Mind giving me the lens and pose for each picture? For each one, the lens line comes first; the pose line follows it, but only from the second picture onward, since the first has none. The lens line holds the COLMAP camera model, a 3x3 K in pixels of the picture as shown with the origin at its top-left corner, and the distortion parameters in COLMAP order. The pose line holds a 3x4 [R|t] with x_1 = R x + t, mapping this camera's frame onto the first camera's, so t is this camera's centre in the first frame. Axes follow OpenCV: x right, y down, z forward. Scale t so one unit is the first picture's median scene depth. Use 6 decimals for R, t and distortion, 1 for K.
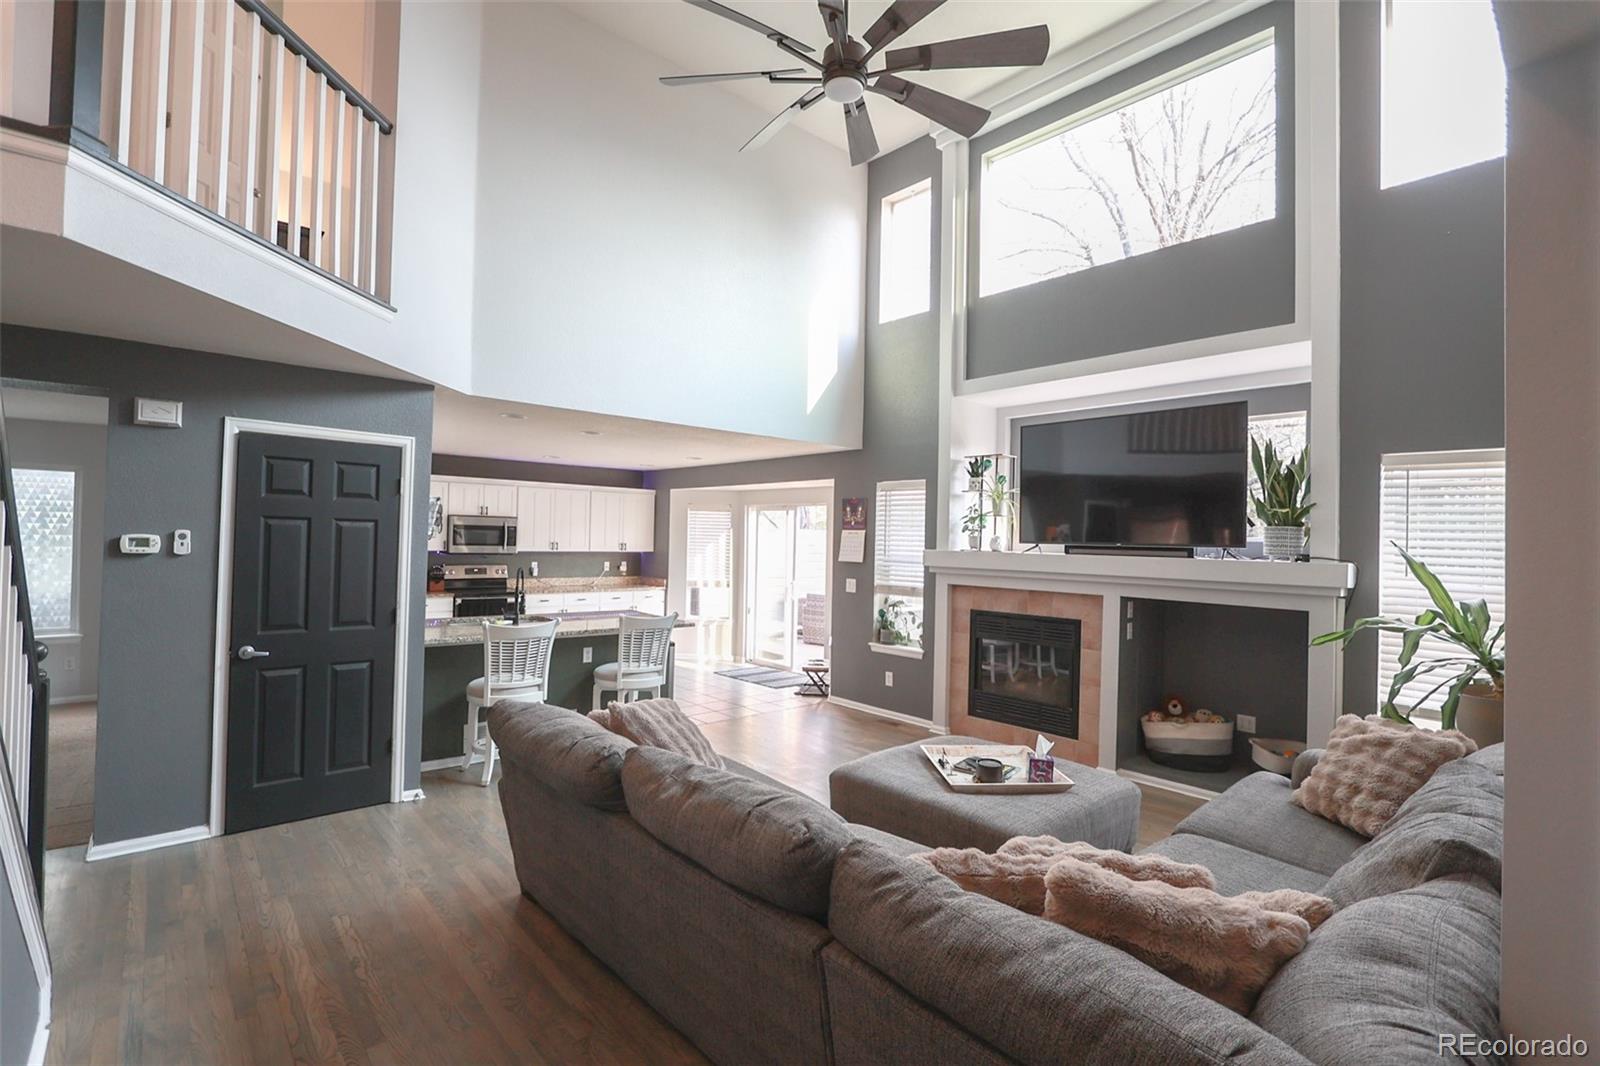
lens RADIAL K [[740.6, 0, 784.6], [0, 740.6, 532.8], [0, 0, 1]] dist [-0.020529, 0.002179]
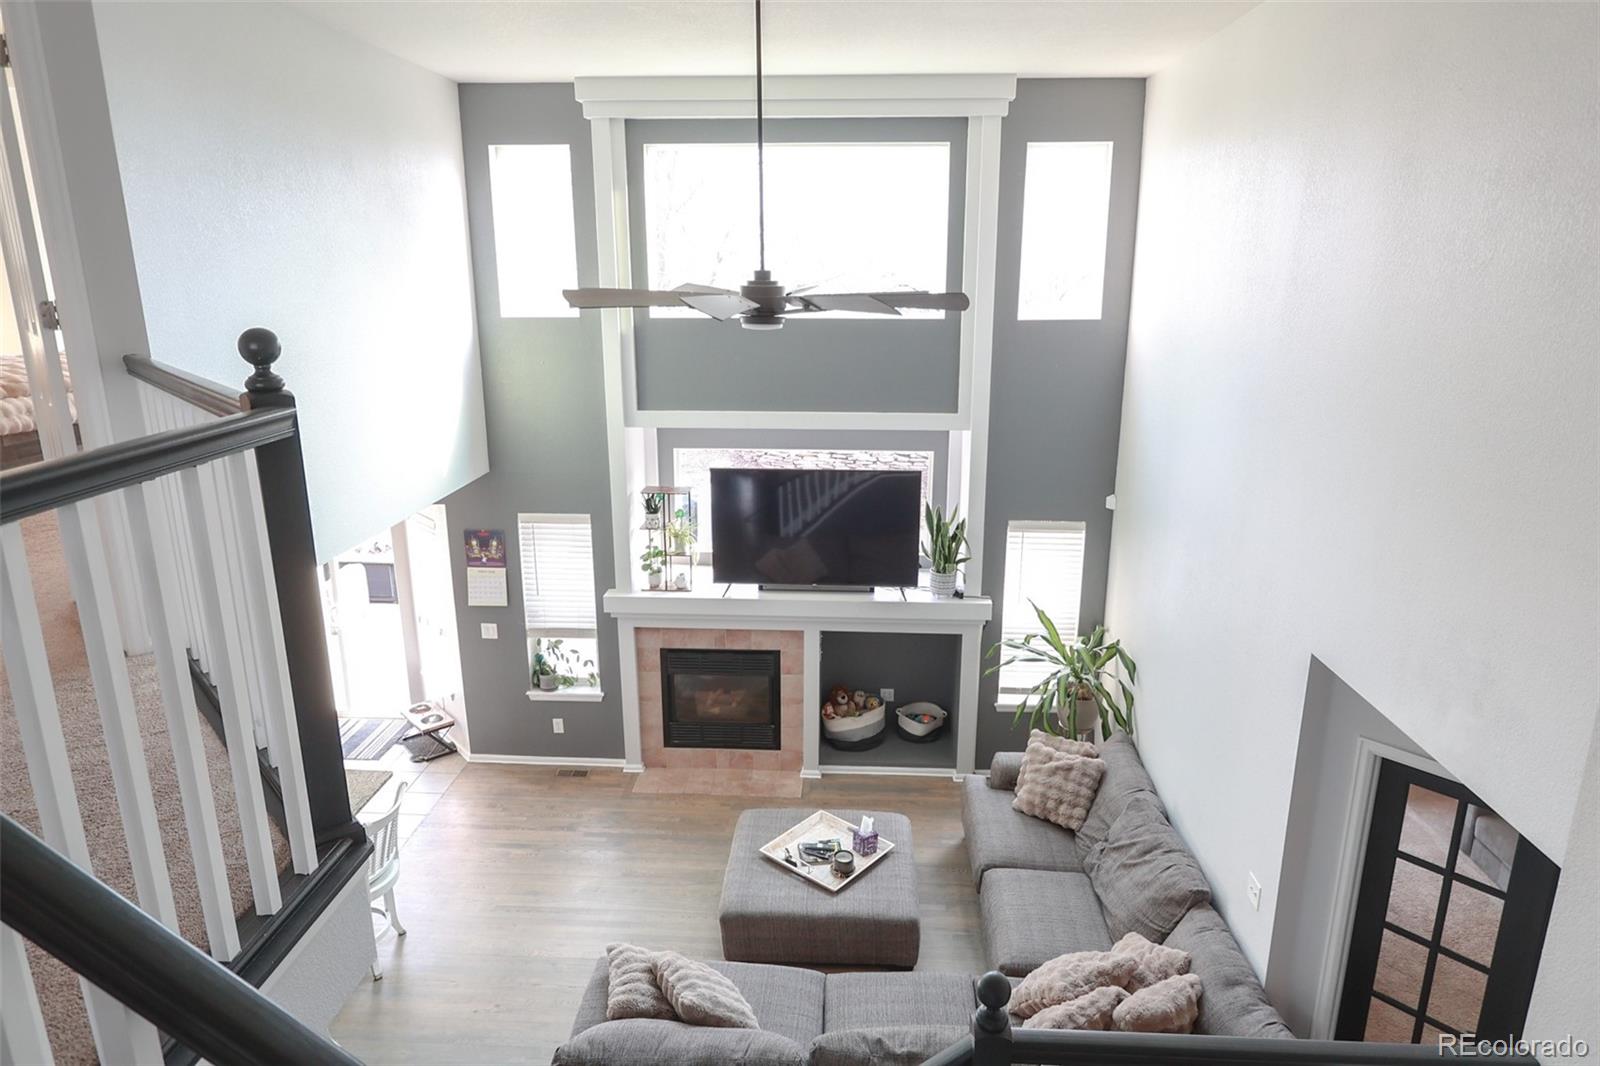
lens RADIAL K [[987.3, 0, 808.5], [0, 987.3, 530.0], [0, 0, 1]] dist [-0.025103, 0.002198]
pose [[0.690152, -0.212296, 0.691824, -0.453331], [0.008592, 0.958338, 0.285509, -0.392883], [-0.723613, -0.191100, 0.663223, 0.031403]]
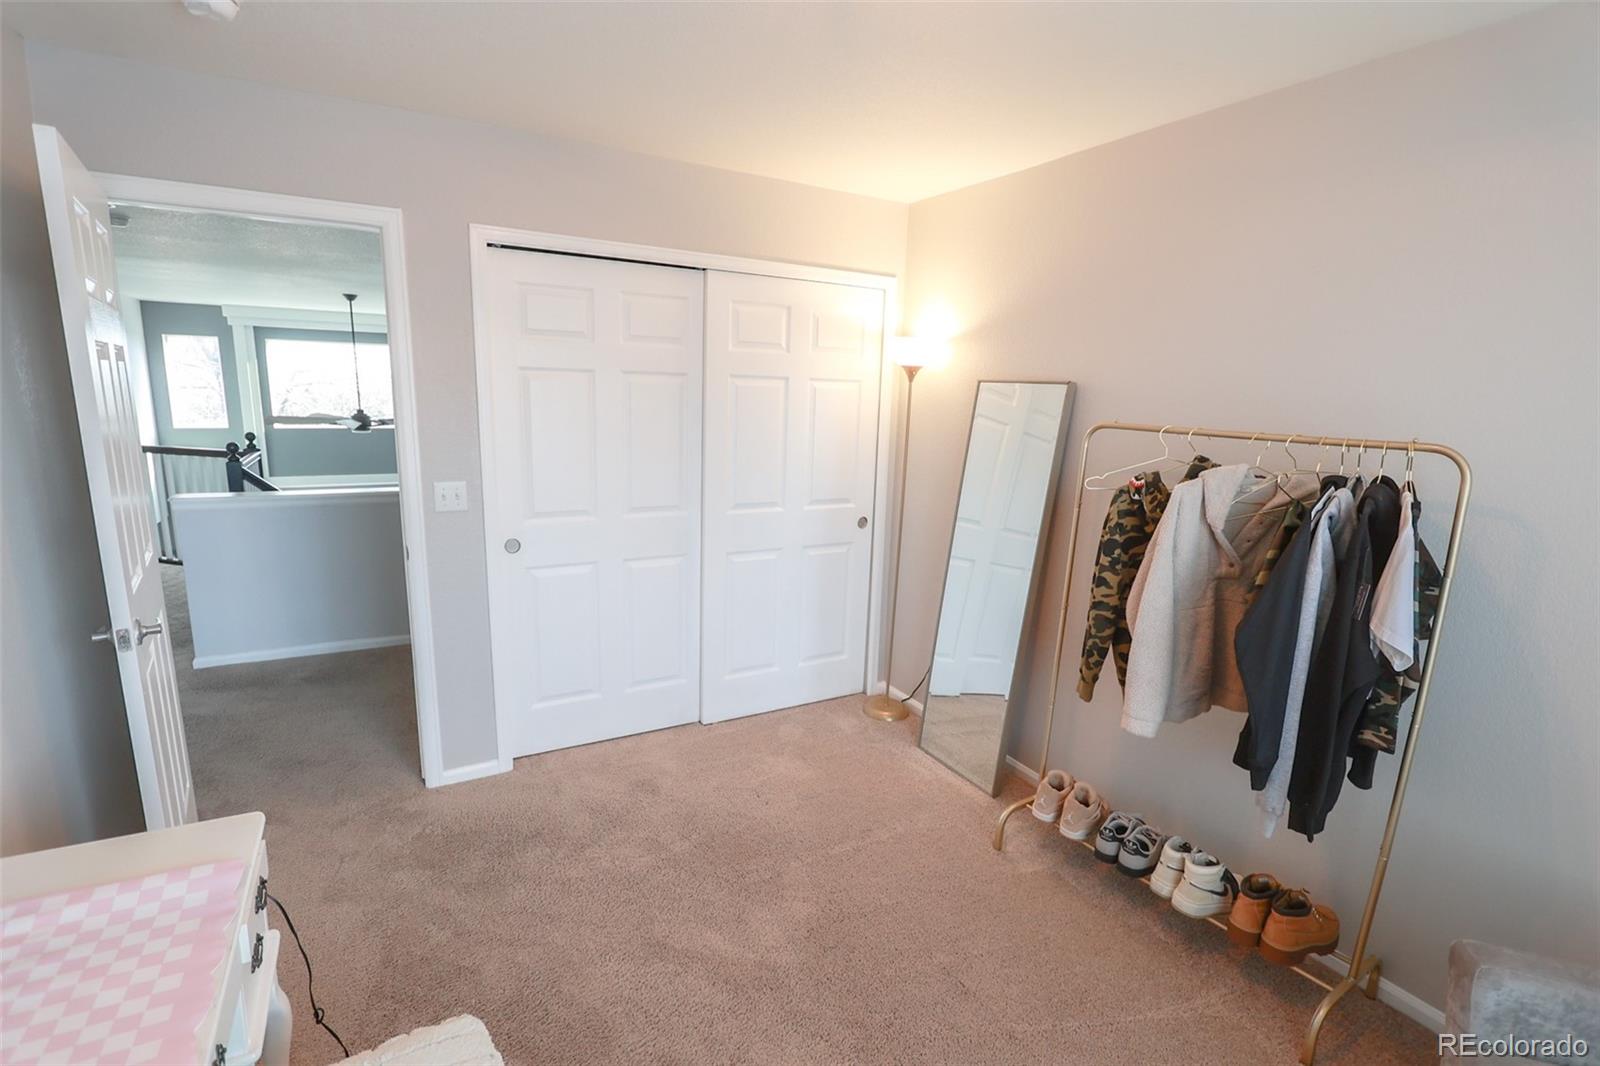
lens RADIAL K [[740.6, 0, 792.3], [0, 740.6, 539.4], [0, 0, 1]] dist [-0.020529, 0.002179]
pose [[0.197440, -0.211661, 0.957192, -1.097627], [-0.031318, 0.974553, 0.221960, -0.458555], [-0.979815, -0.073801, 0.185787, -0.456981]]
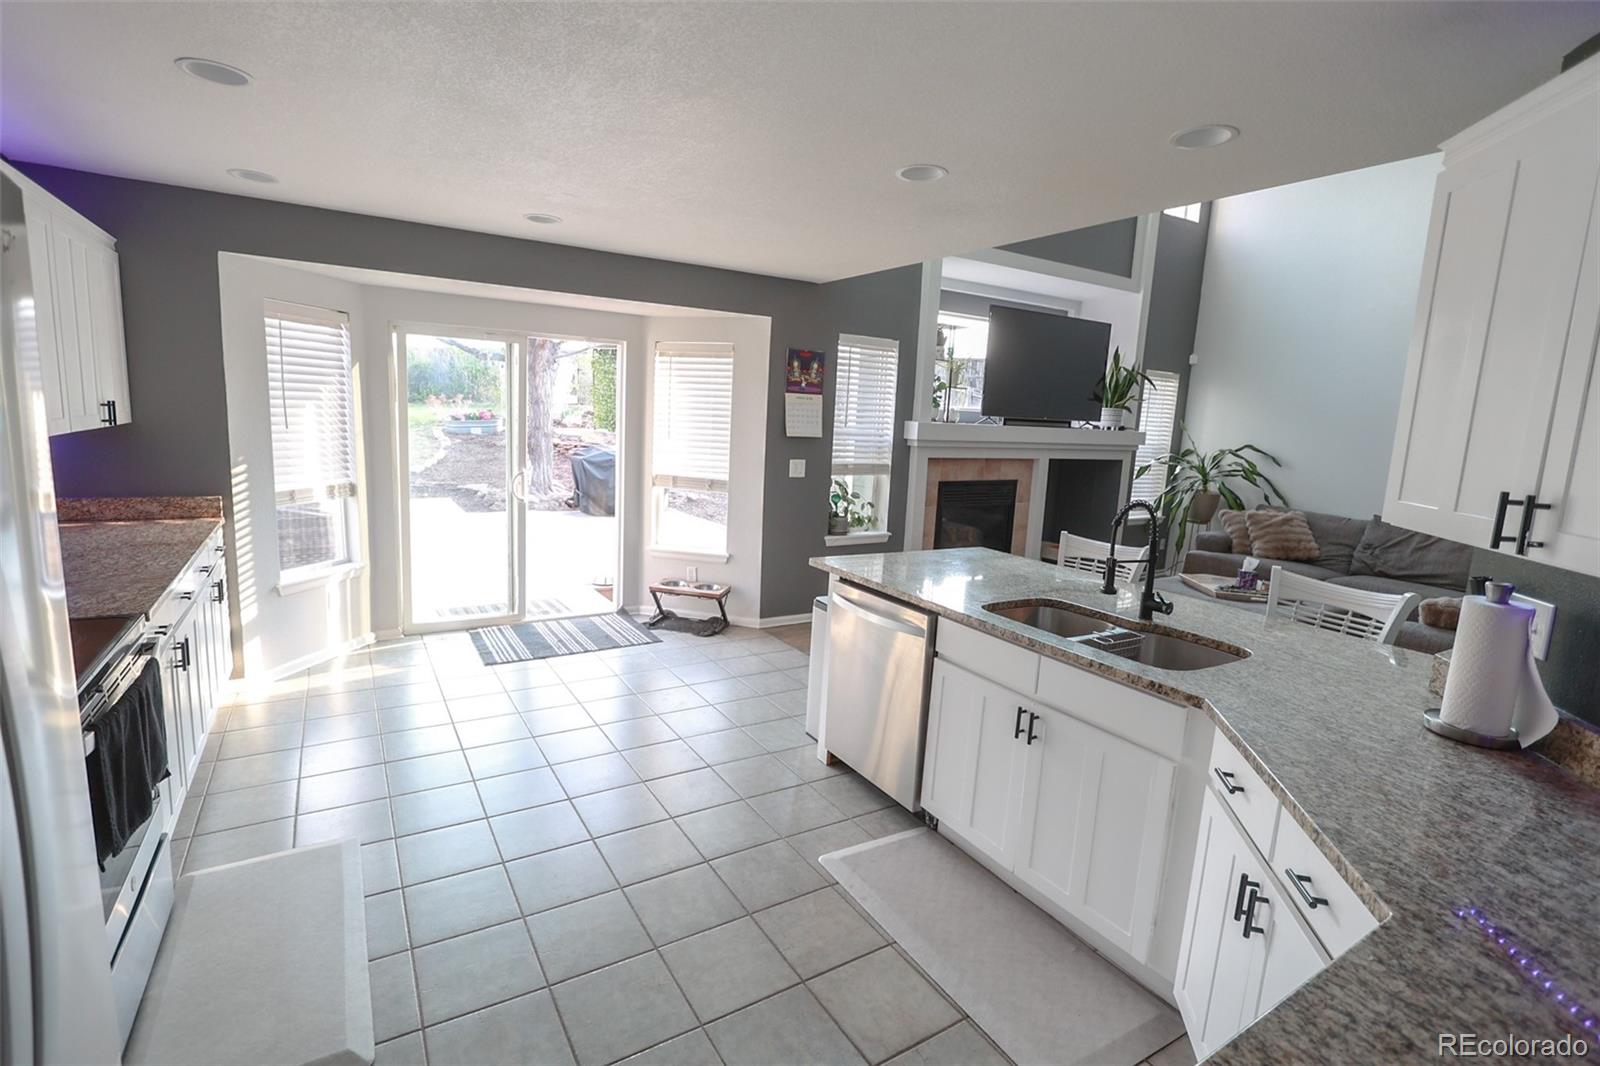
lens RADIAL K [[740.6, 0, 774.1], [0, 740.6, 533.2], [0, 0, 1]] dist [-0.020529, 0.002179]
pose [[0.167889, -0.174525, 0.970234, -0.737859], [-0.046985, 0.981669, 0.184712, -0.002430], [-0.984686, -0.076598, 0.156612, 1.008981]]
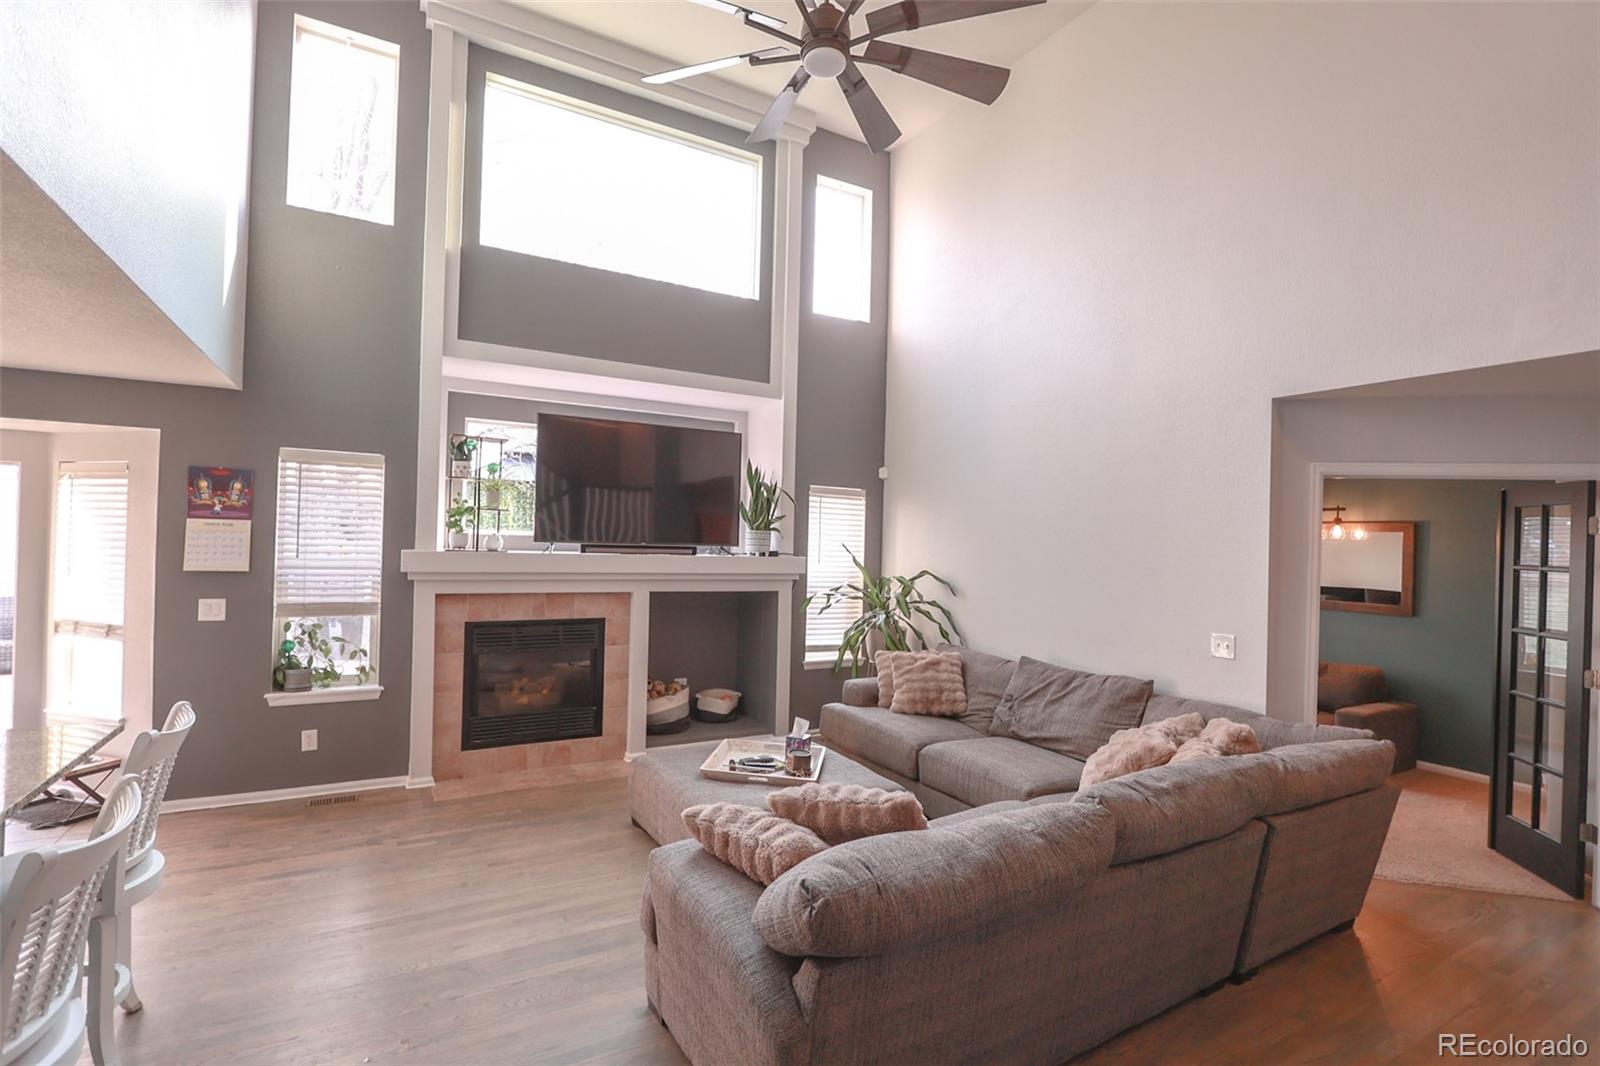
lens RADIAL K [[740.6, 0, 791.9], [0, 740.6, 540.1], [0, 0, 1]] dist [-0.020529, 0.002179]
pose [[0.191275, -0.014141, 0.981435, -0.459764], [-0.030449, 0.999330, 0.020333, -0.014617], [-0.981064, -0.033772, 0.190717, 0.468300]]
